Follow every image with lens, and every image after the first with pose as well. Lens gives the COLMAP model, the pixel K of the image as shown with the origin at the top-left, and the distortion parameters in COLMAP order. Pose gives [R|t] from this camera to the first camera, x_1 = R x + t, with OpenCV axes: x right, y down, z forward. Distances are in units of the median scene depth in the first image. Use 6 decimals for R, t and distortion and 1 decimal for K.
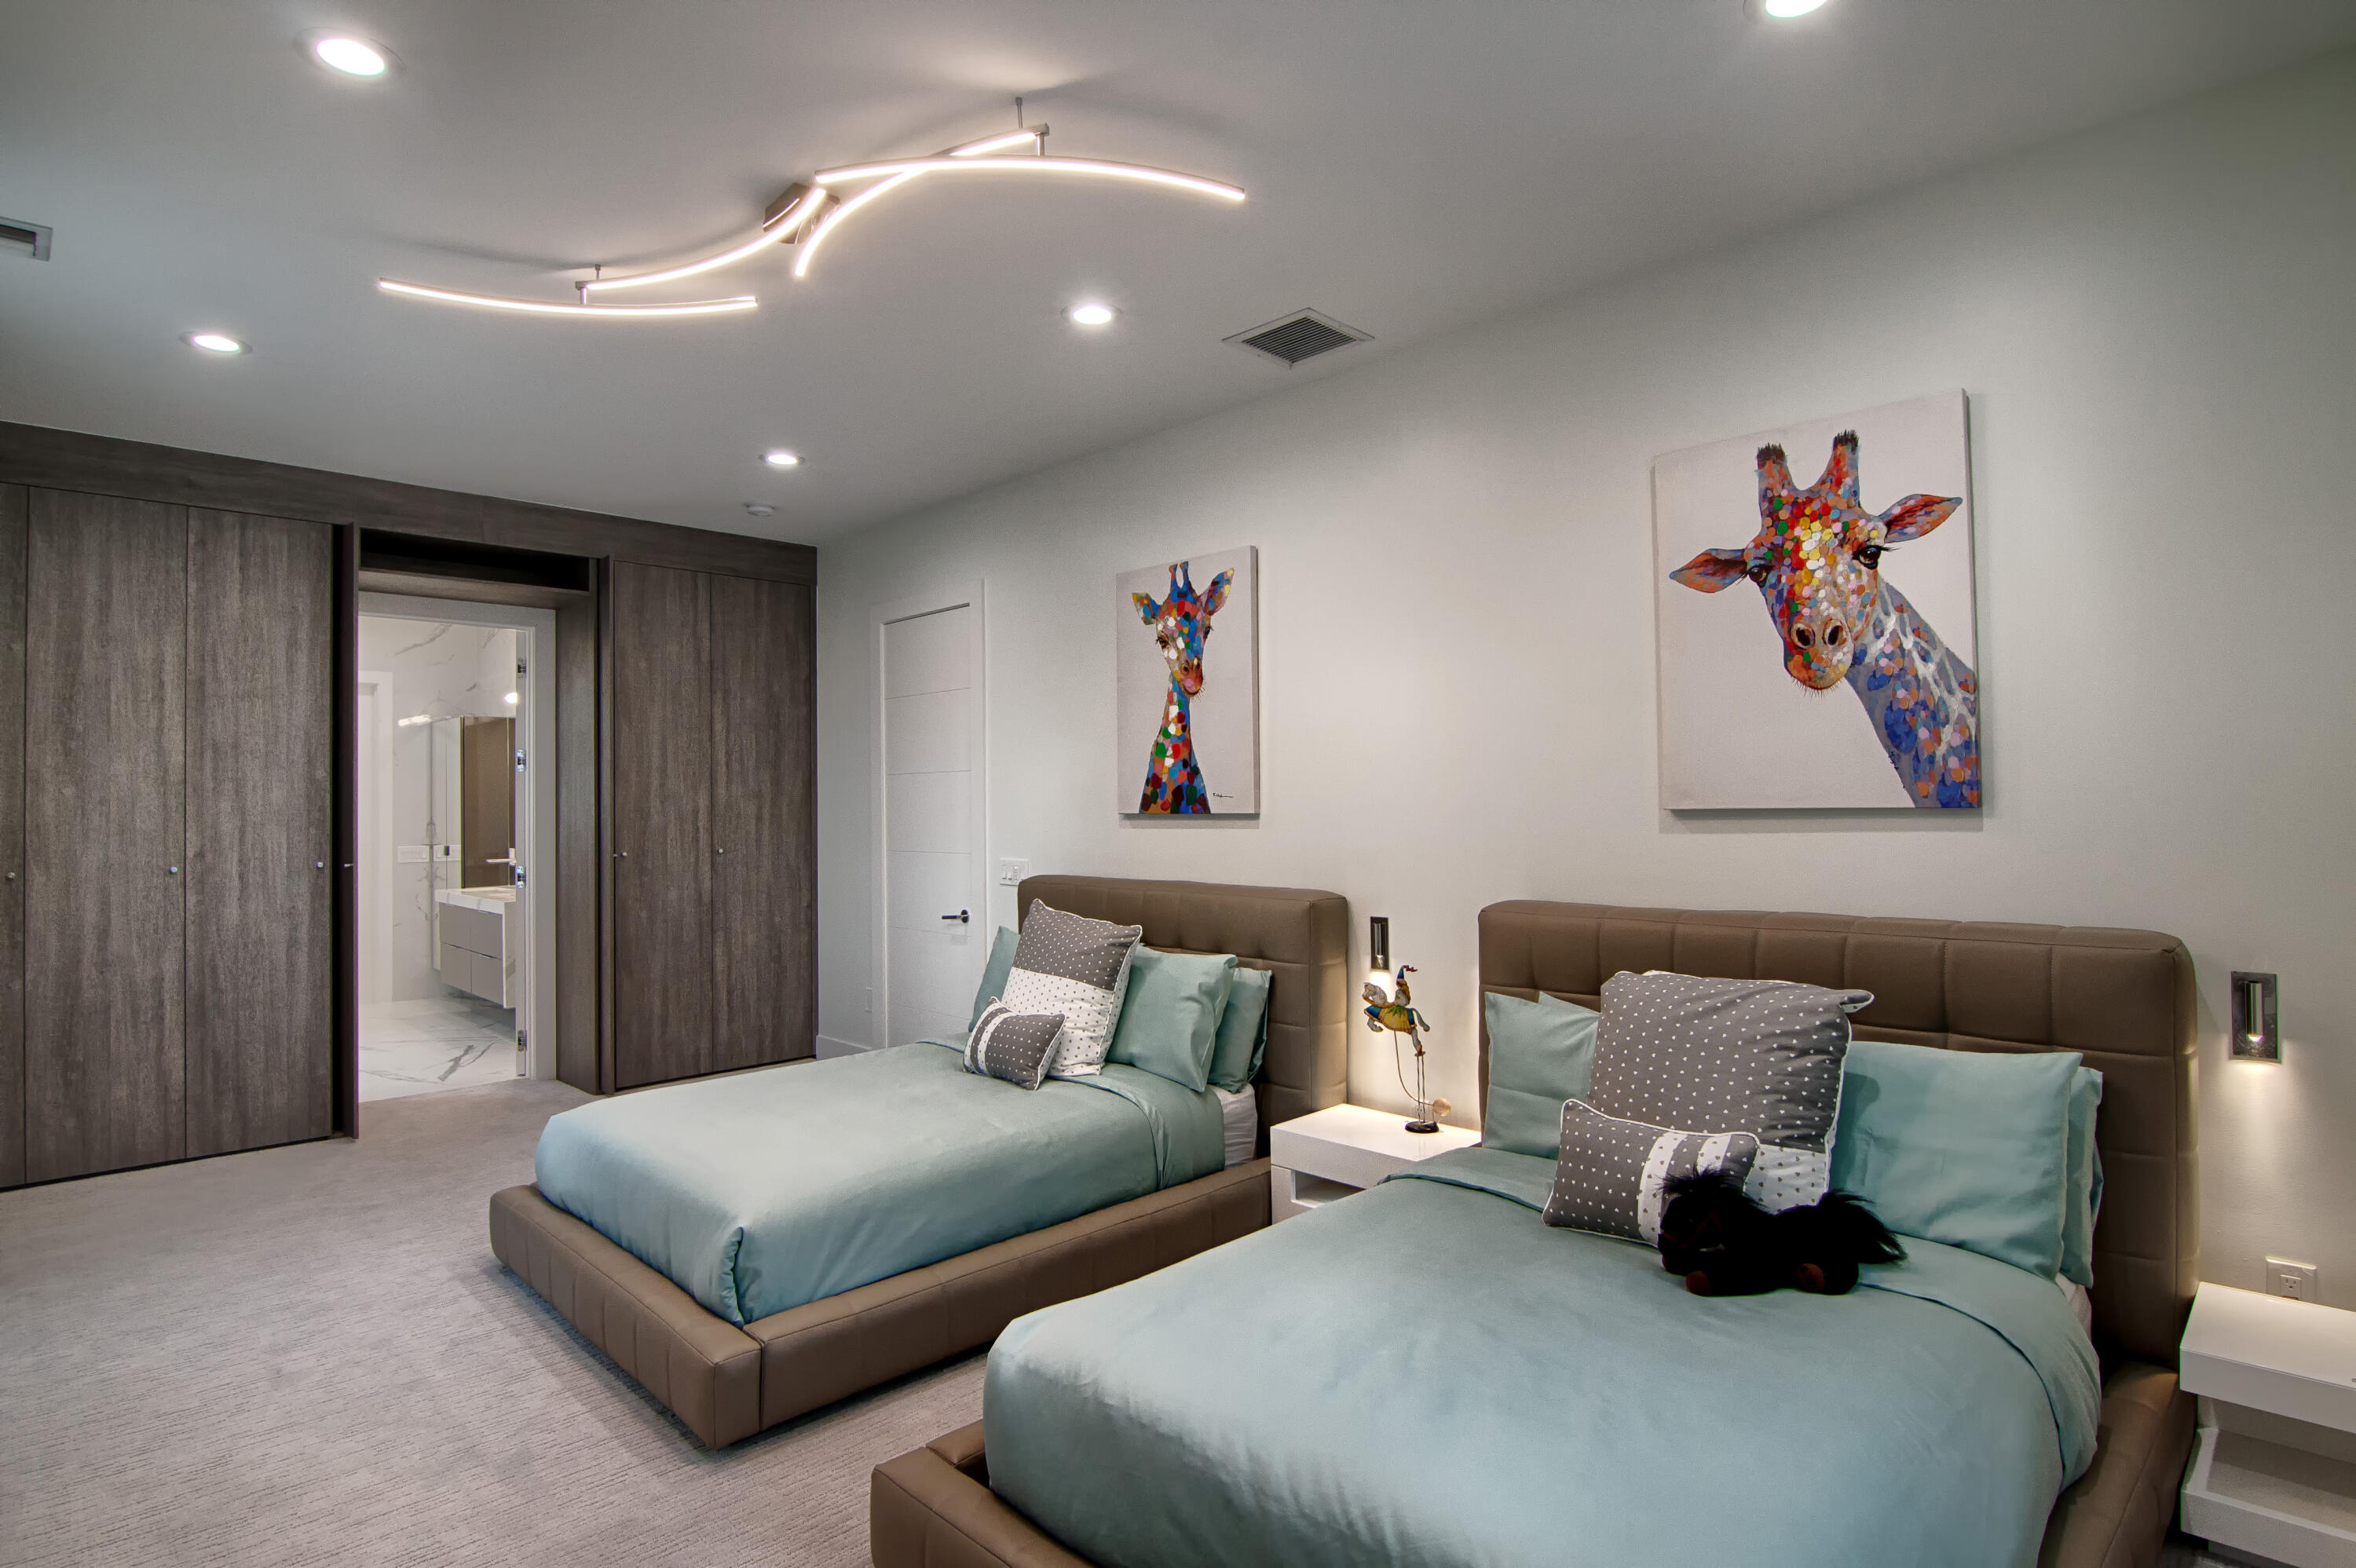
lens RADIAL K [[1201.9, 0, 1177.0], [0, 1201.9, 794.4], [0, 0, 1]] dist [-0.024052, -0.002152]
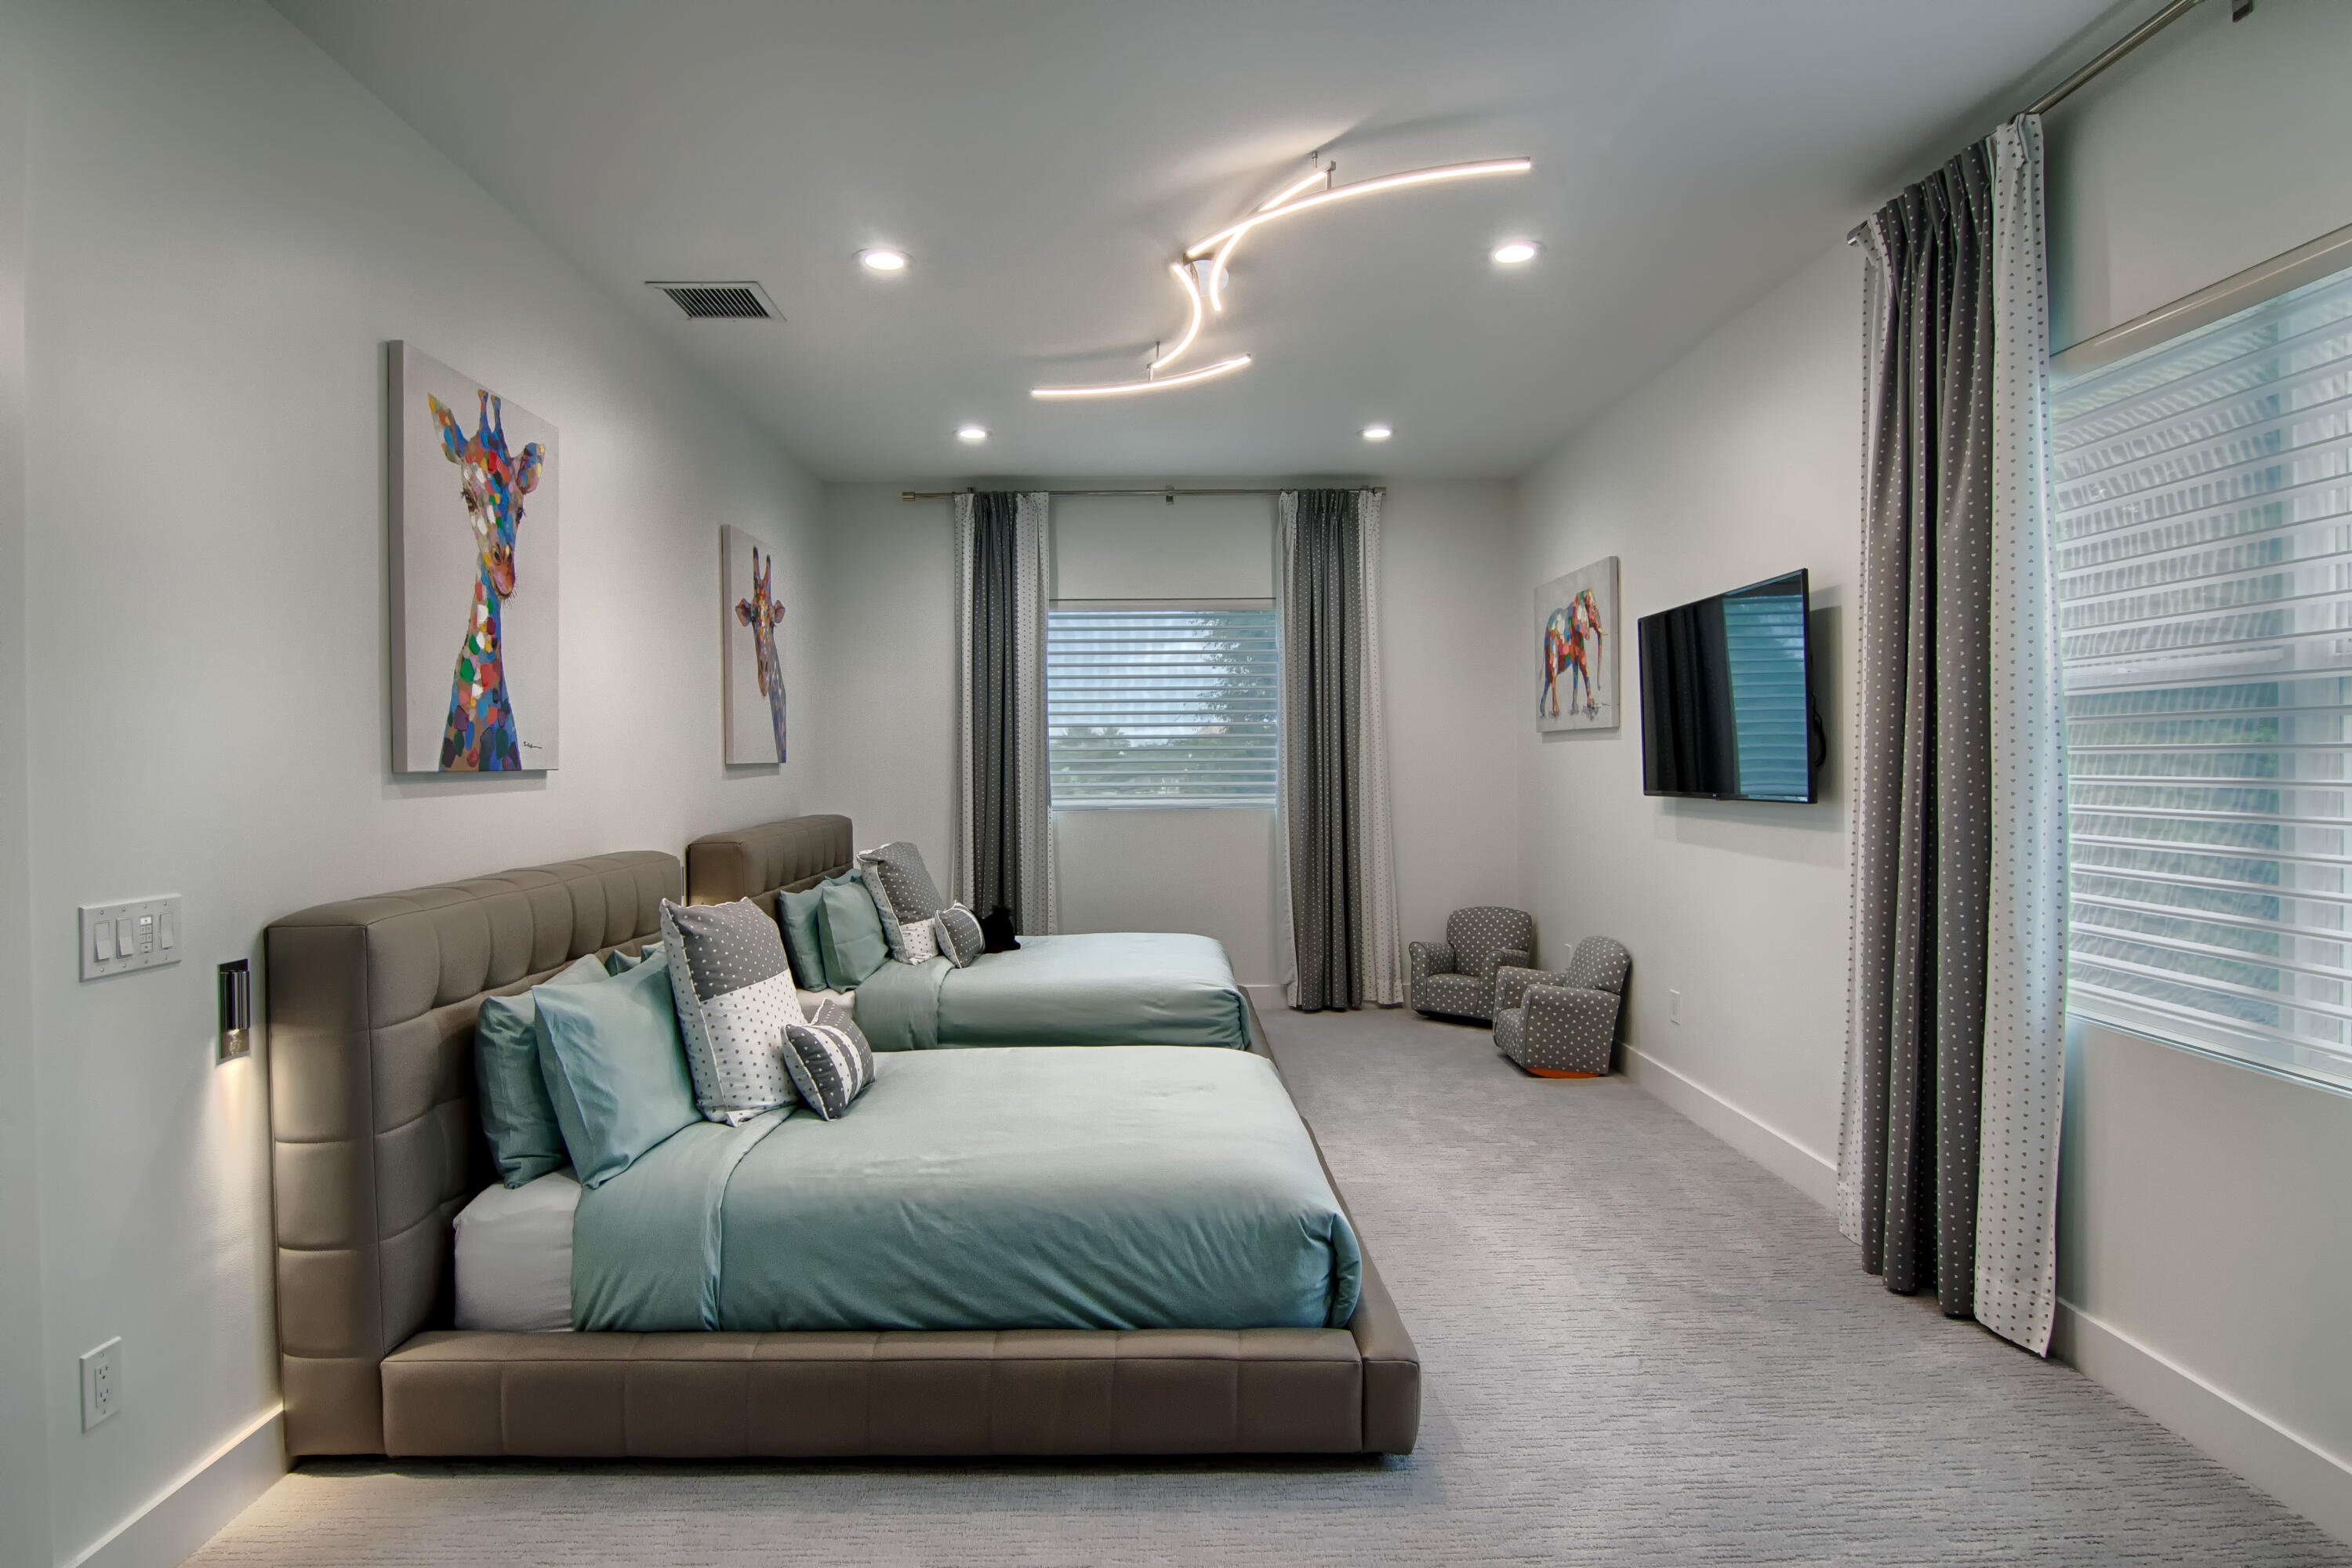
lens RADIAL K [[1200.0, 0, 1173.9], [0, 1200.0, 777.4], [0, 0, 1]] dist [-0.024052, -0.002152]
pose [[-0.727505, 0.001712, 0.686100, -0.719664], [0.008300, 0.999946, 0.006306, 0.018647], [-0.686052, 0.010283, -0.727480, 1.214602]]
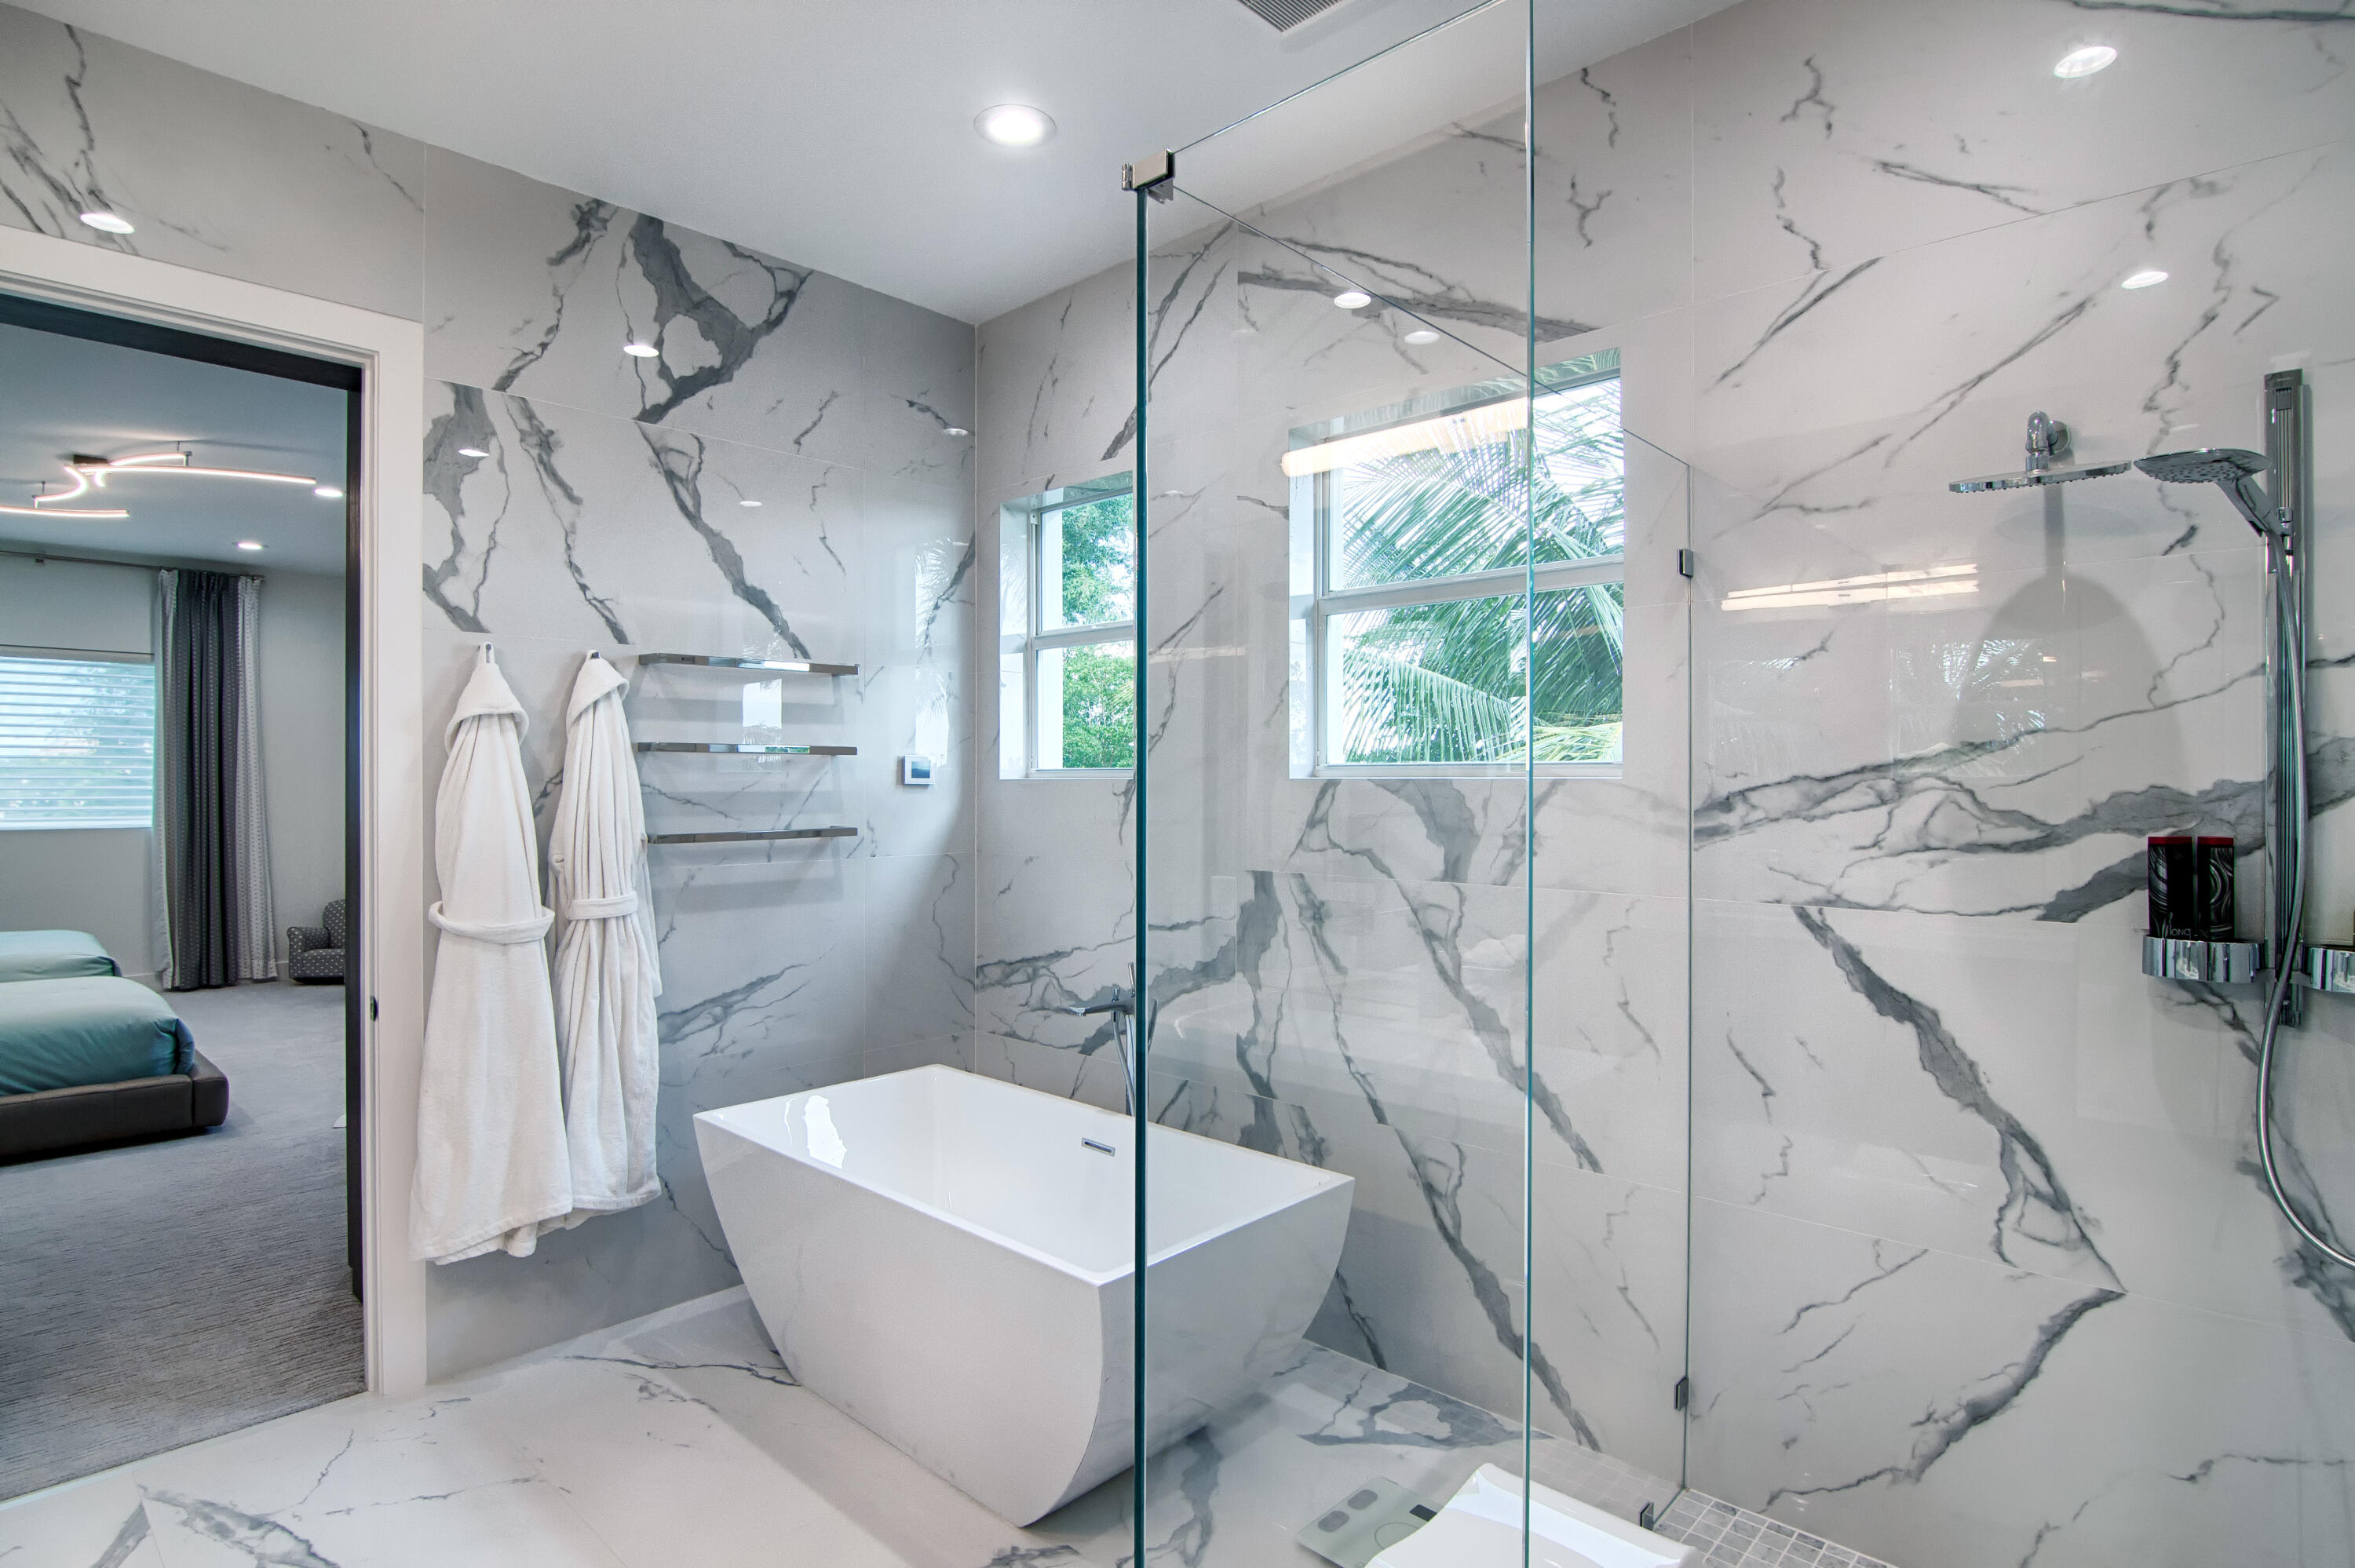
lens RADIAL K [[1201.3, 0, 1181.0], [0, 1201.3, 779.6], [0, 0, 1]] dist [-0.024052, -0.002152]
pose [[-0.999290, 0.008389, -0.036723, -1.338145], [0.008783, 0.999905, -0.010588, 0.028832], [0.036630, -0.010903, -0.999269, 1.951660]]
